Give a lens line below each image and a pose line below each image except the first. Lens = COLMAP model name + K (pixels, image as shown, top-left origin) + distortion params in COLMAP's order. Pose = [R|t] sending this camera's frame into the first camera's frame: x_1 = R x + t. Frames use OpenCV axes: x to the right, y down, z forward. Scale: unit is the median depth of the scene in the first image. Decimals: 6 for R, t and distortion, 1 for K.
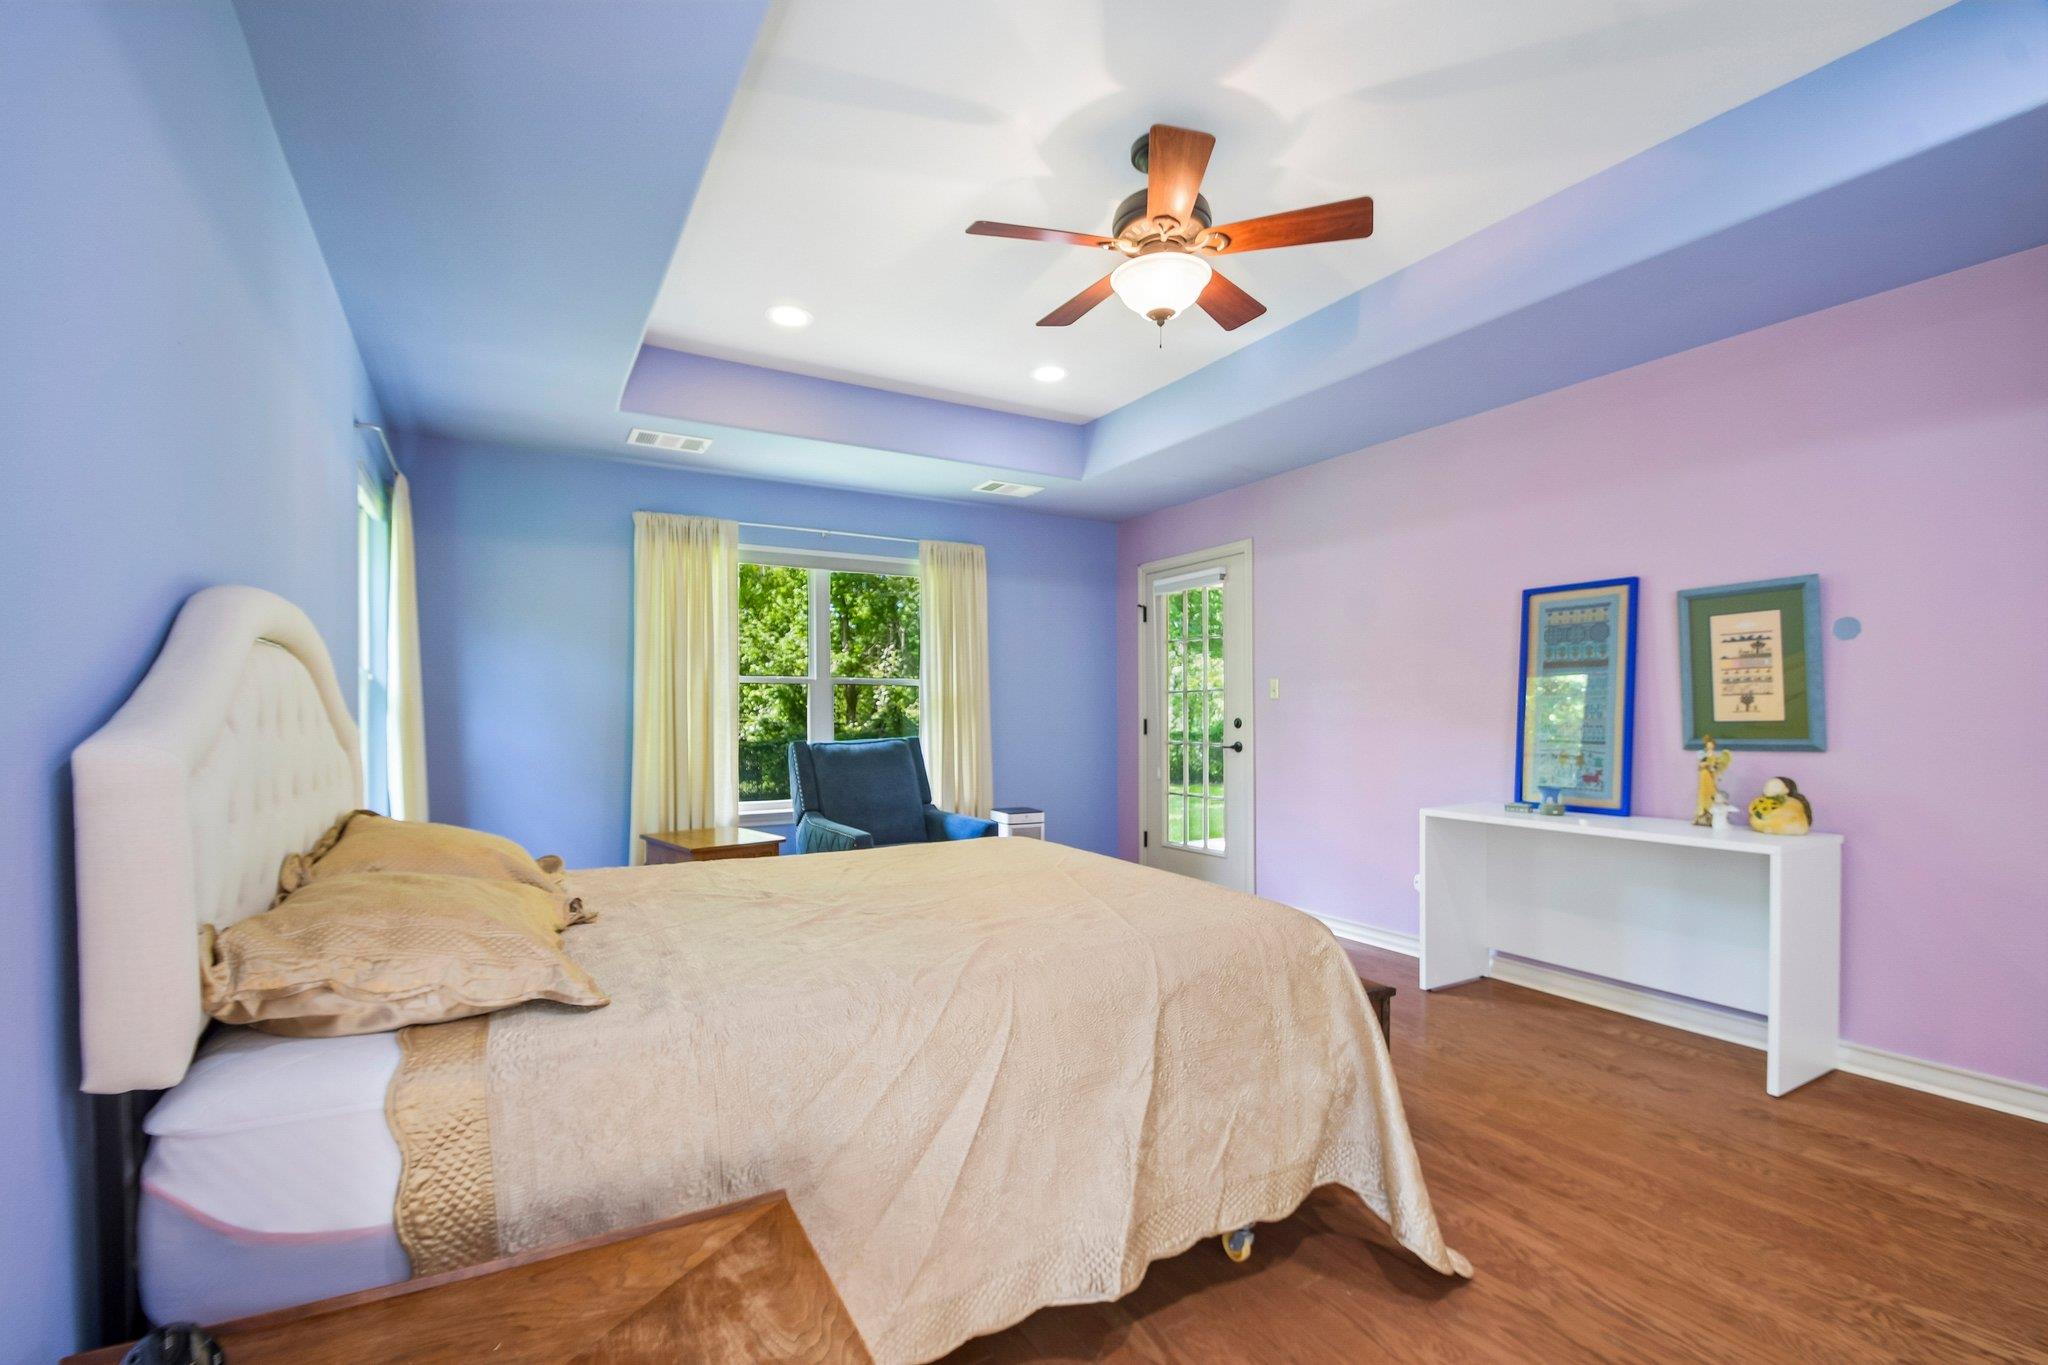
lens RADIAL K [[901.9, 0, 1017.8], [0, 901.9, 717.5], [0, 0, 1]] dist [0.013059, -0.014793]
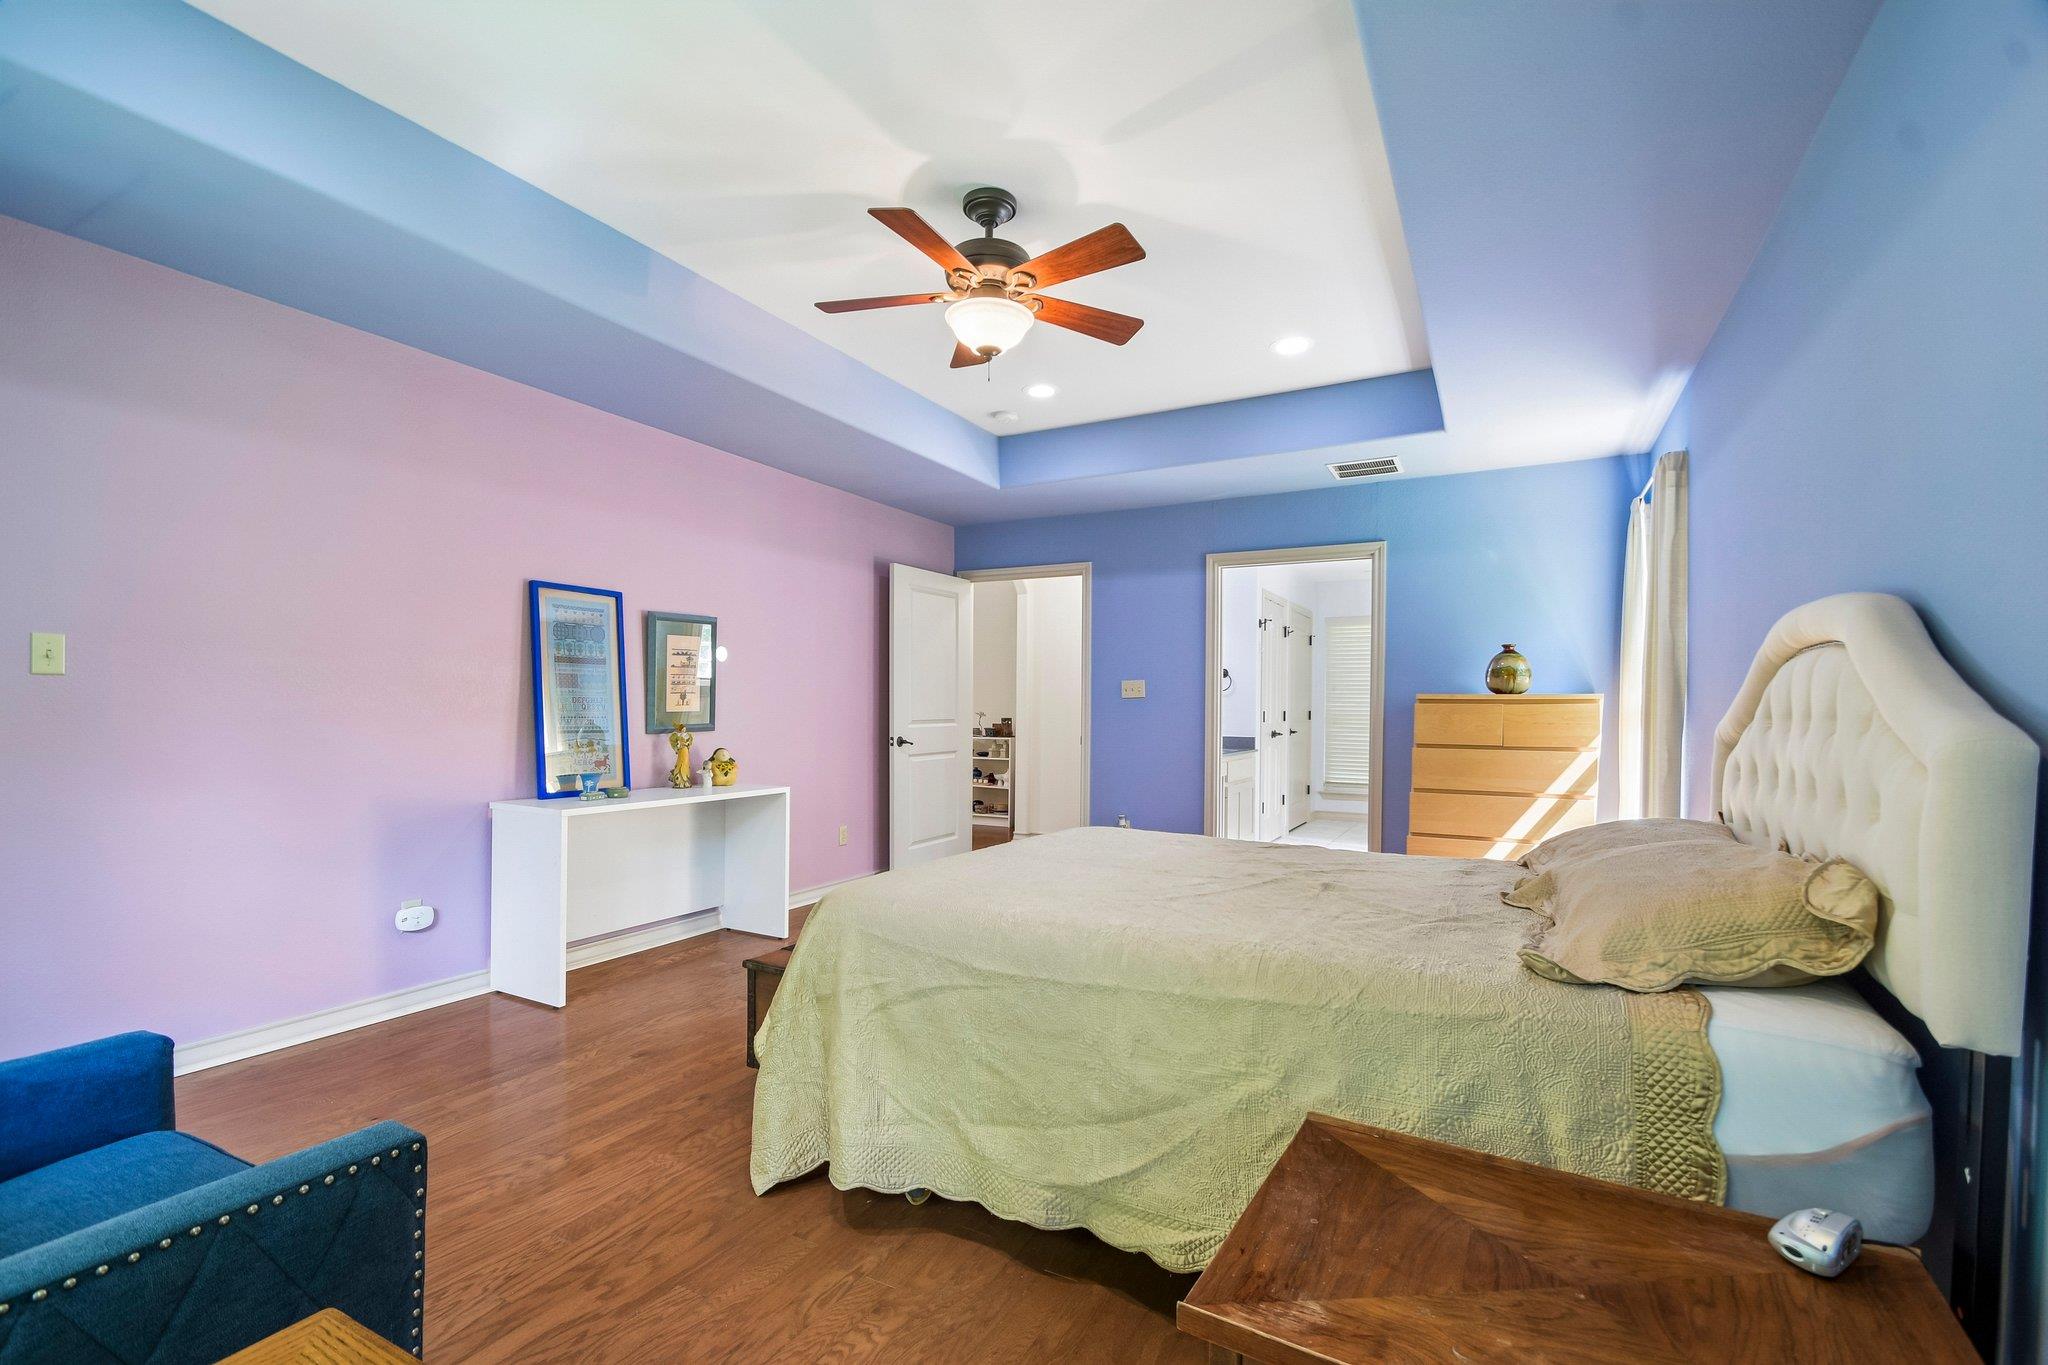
lens RADIAL K [[901.9, 0, 1017.8], [0, 901.9, 717.5], [0, 0, 1]] dist [0.013059, -0.014793]
pose [[-0.527093, -0.013494, 0.849701, -0.605776], [-0.004251, 0.999903, 0.013242, -0.007023], [-0.849797, 0.003367, -0.527099, 1.158546]]
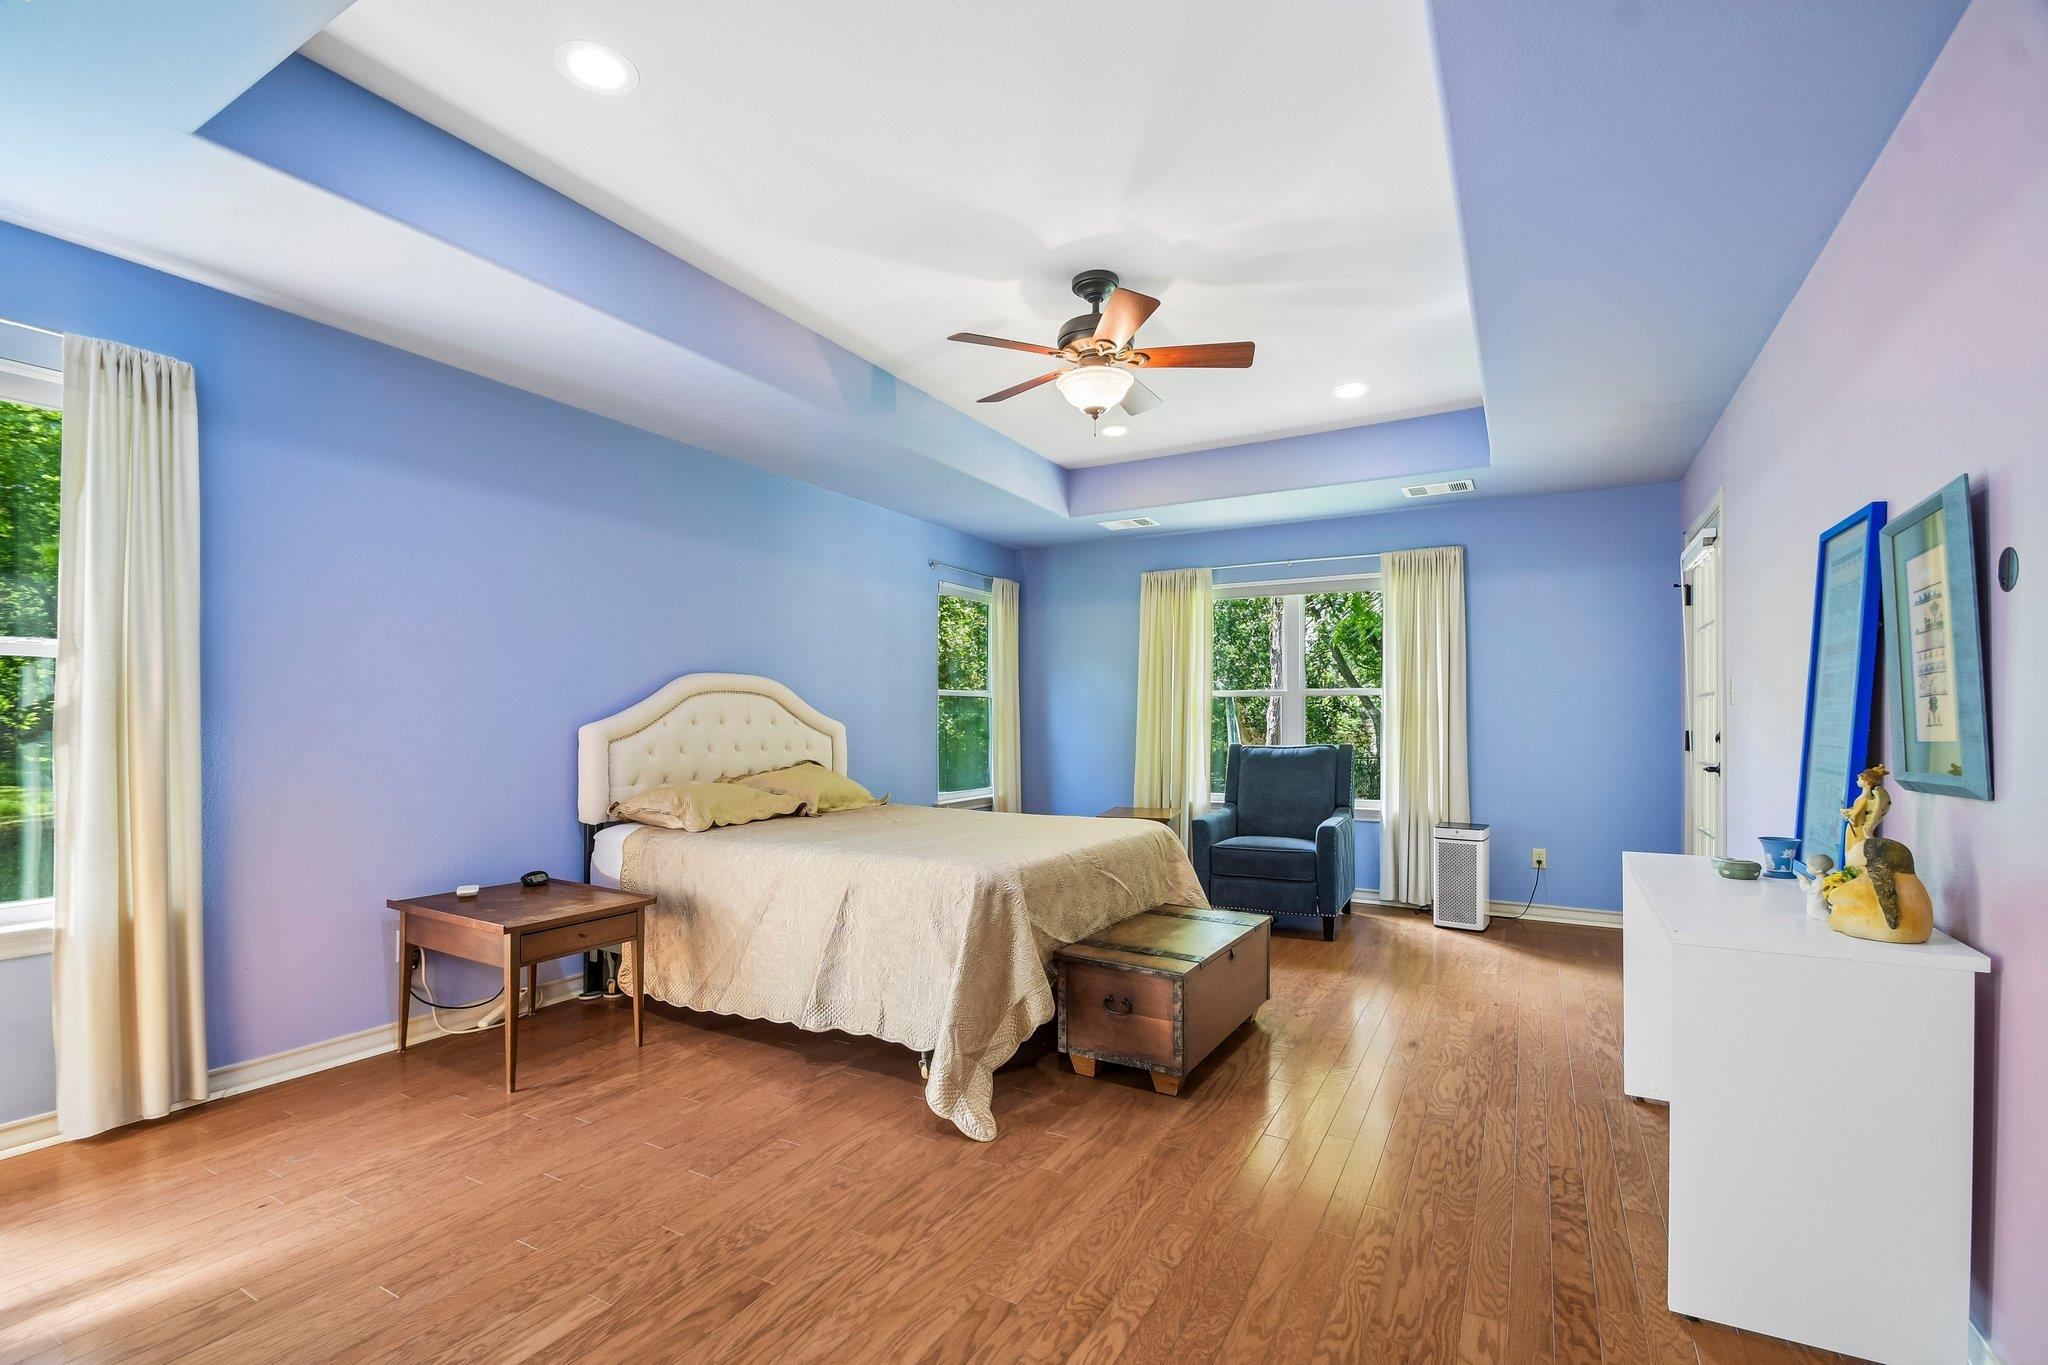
lens RADIAL K [[901.9, 0, 1017.8], [0, 901.9, 717.5], [0, 0, 1]] dist [0.013059, -0.014793]
pose [[0.503571, 0.001856, -0.863952, 0.901203], [-0.007631, 0.999968, -0.002299, -0.005264], [0.863920, 0.007751, 0.503569, 0.196131]]
